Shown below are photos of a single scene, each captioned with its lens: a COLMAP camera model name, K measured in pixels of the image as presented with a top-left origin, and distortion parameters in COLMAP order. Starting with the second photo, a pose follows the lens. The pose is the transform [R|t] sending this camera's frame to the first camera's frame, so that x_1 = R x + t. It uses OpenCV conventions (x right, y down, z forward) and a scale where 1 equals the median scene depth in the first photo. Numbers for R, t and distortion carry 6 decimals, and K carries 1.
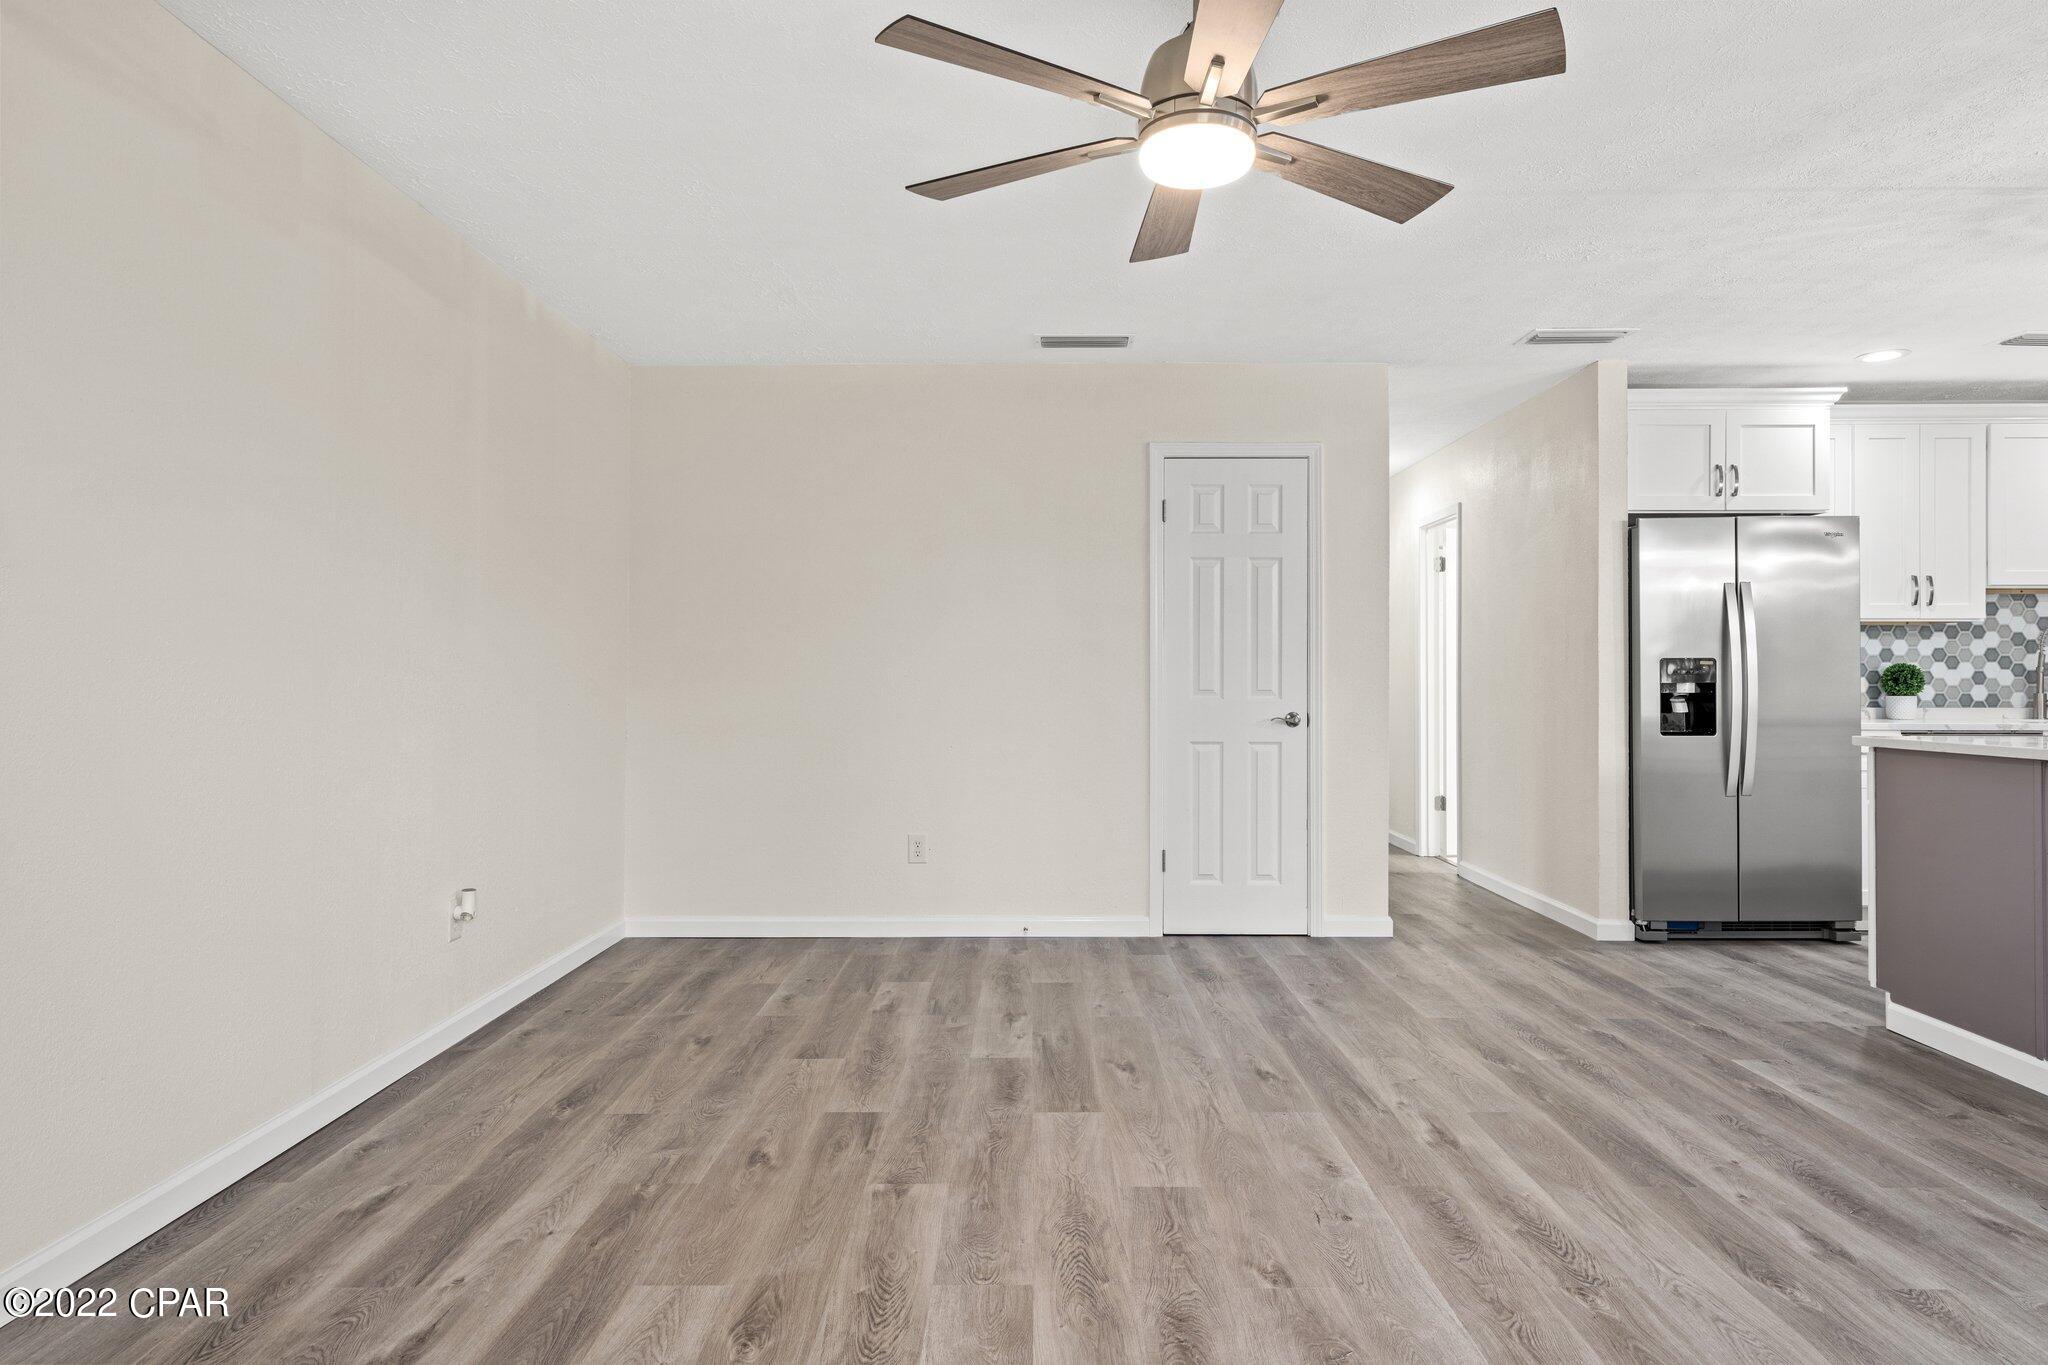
lens RADIAL K [[1121.6, 0, 1018.2], [0, 1121.6, 674.0], [0, 0, 1]] dist [0.005638, -0.004589]
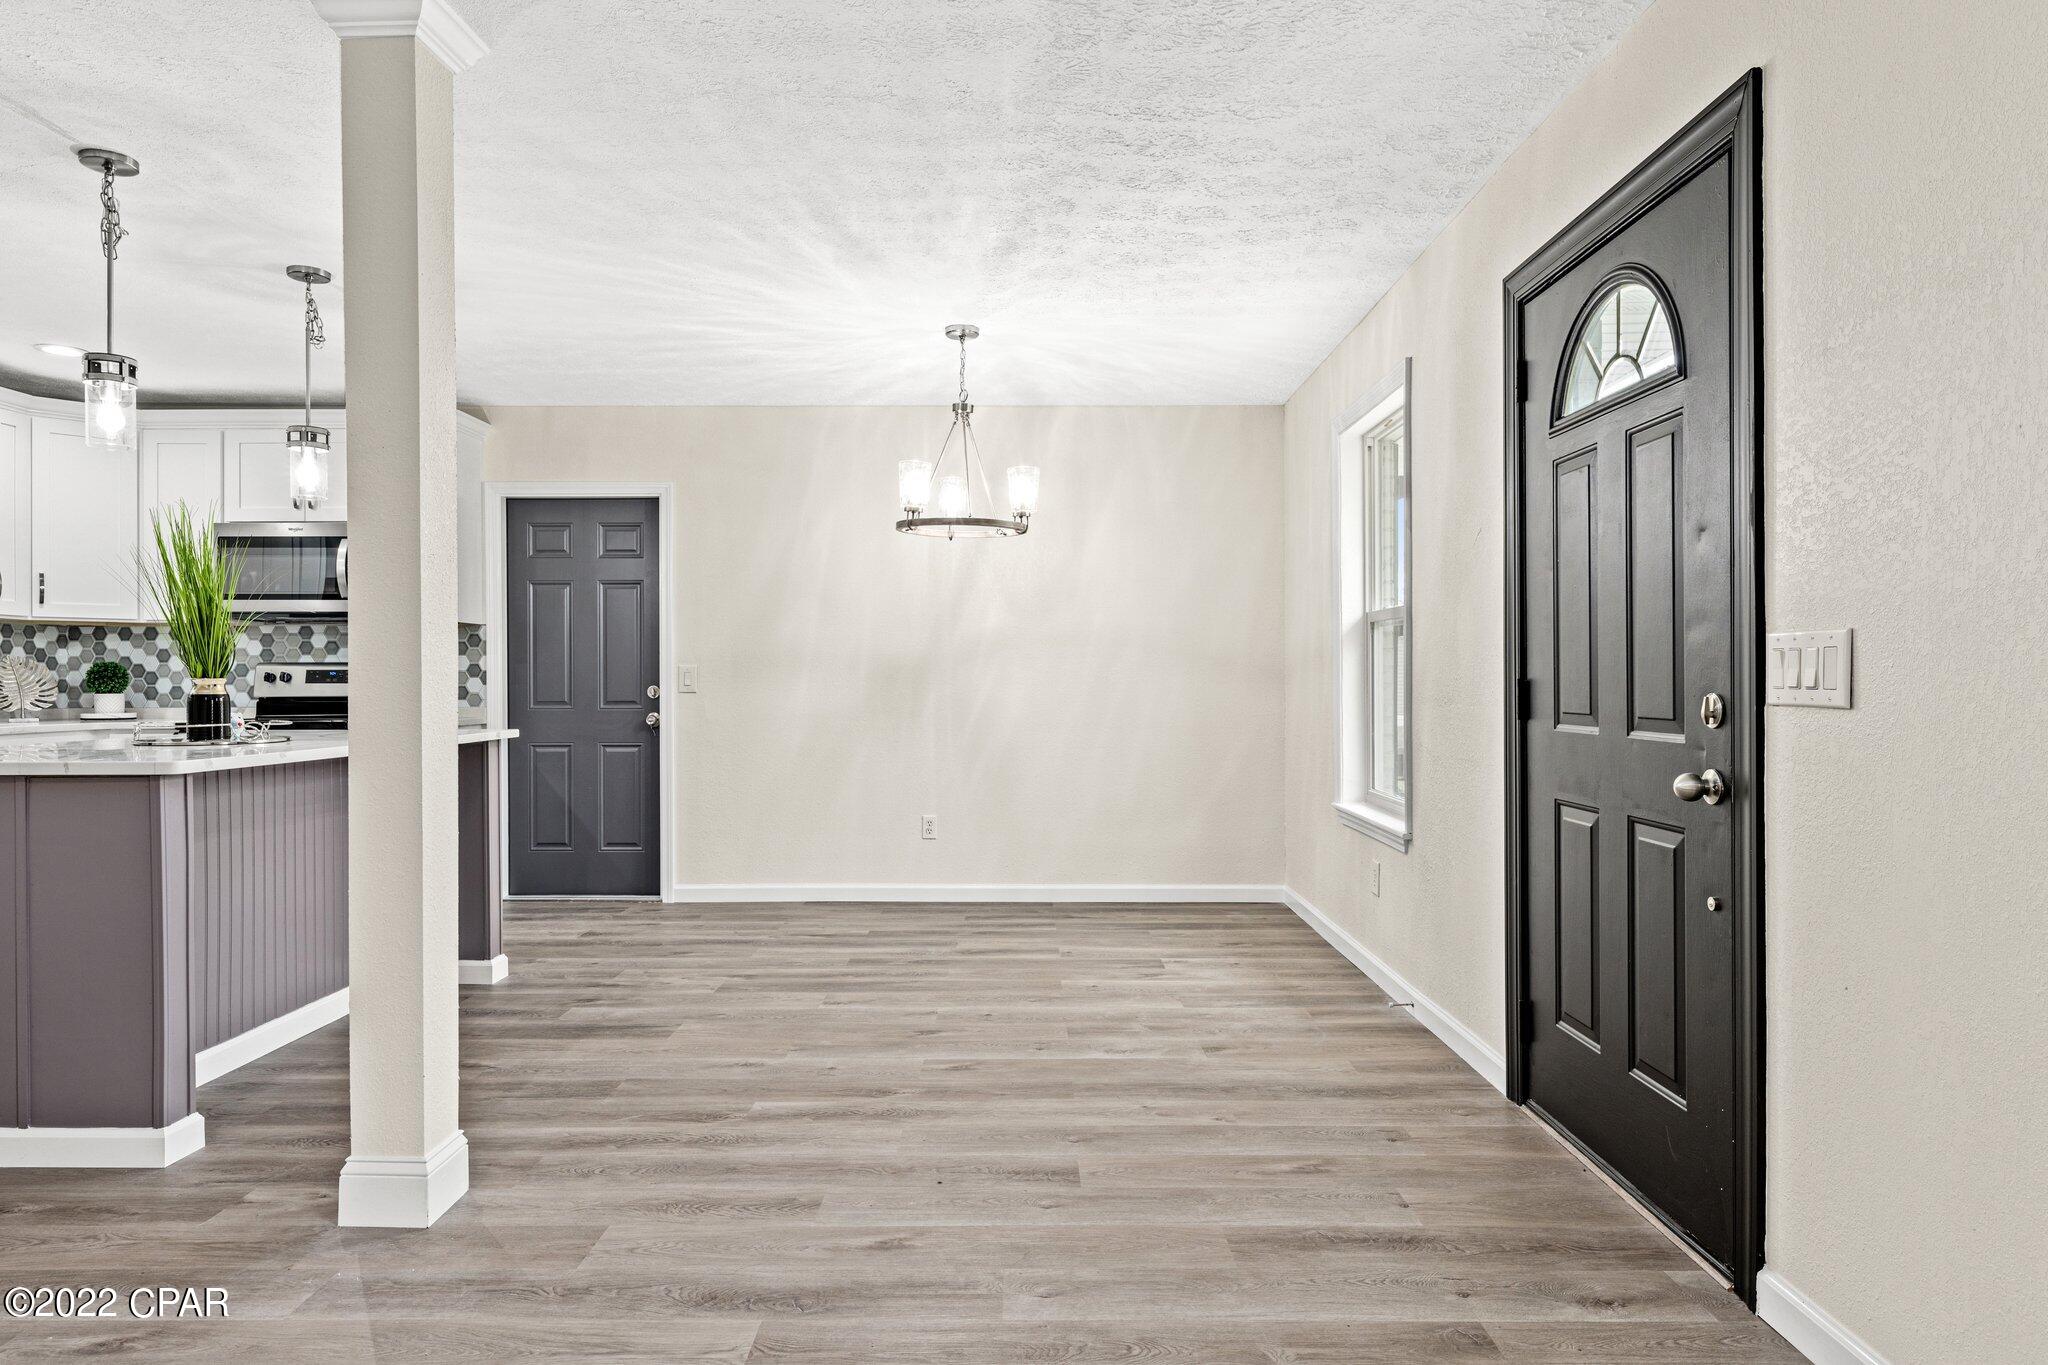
lens RADIAL K [[1215.6, 0, 1034.6], [0, 1215.6, 683.6], [0, 0, 1]] dist [0.009850, -0.004899]
pose [[-0.016287, -0.003277, 0.999862, -0.024219], [-0.005780, 0.999978, 0.003183, -0.000707], [-0.999851, -0.005727, -0.016305, 0.244948]]
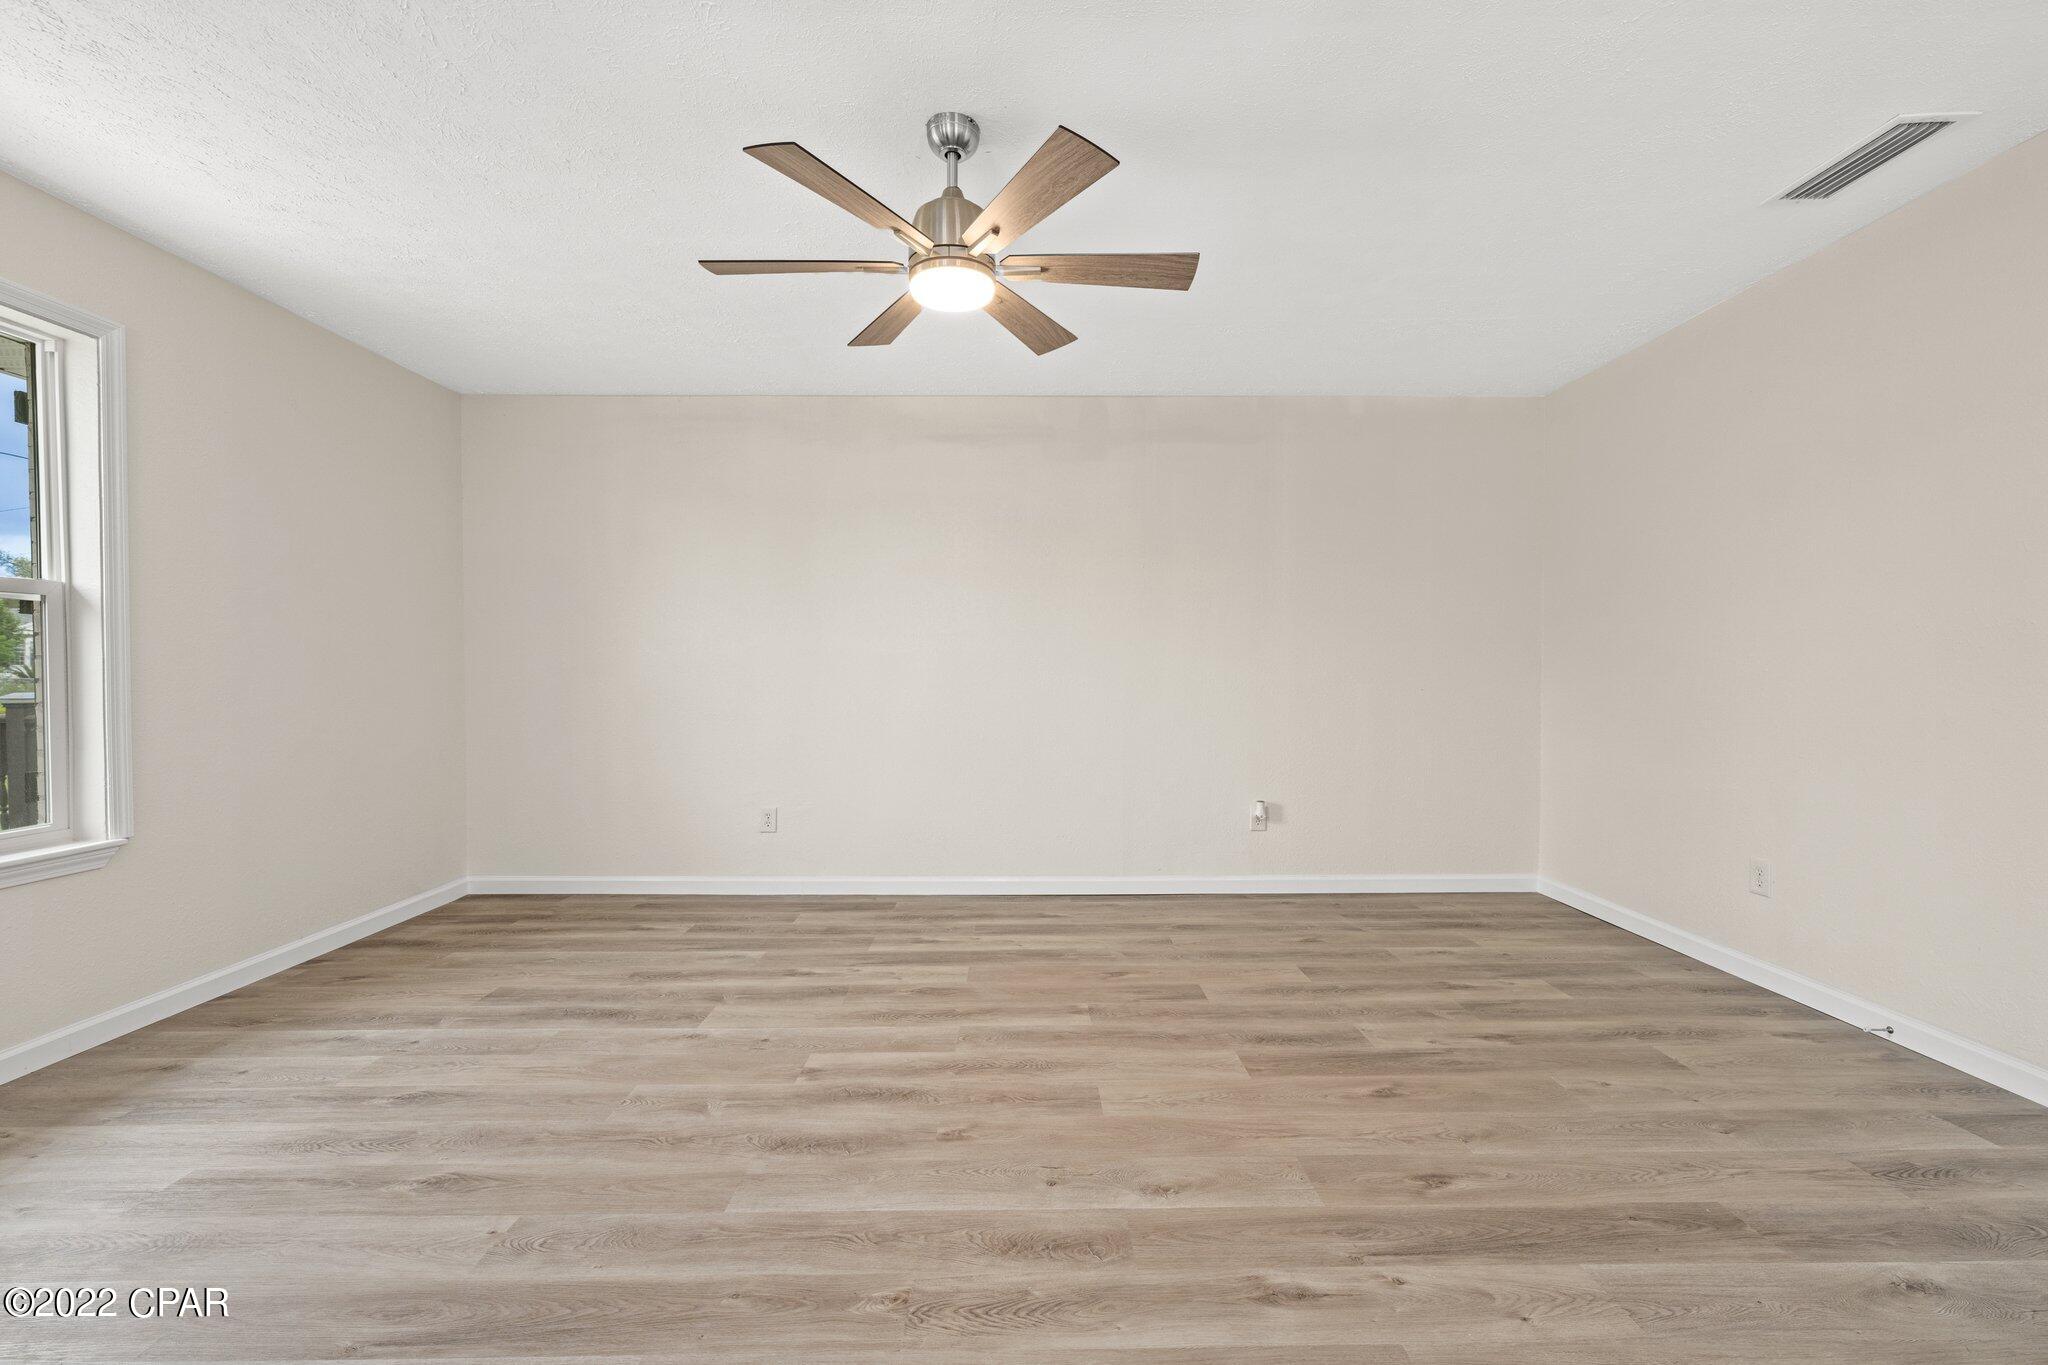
lens RADIAL K [[850.4, 0, 1032.2], [0, 850.4, 685.7], [0, 0, 1]] dist [0.000967, -0.000919]
pose [[0.026799, 0.017729, -0.999484, 0.808487], [0.007937, 0.999807, 0.017948, 0.002213], [0.999609, -0.008414, 0.026653, 0.720772]]
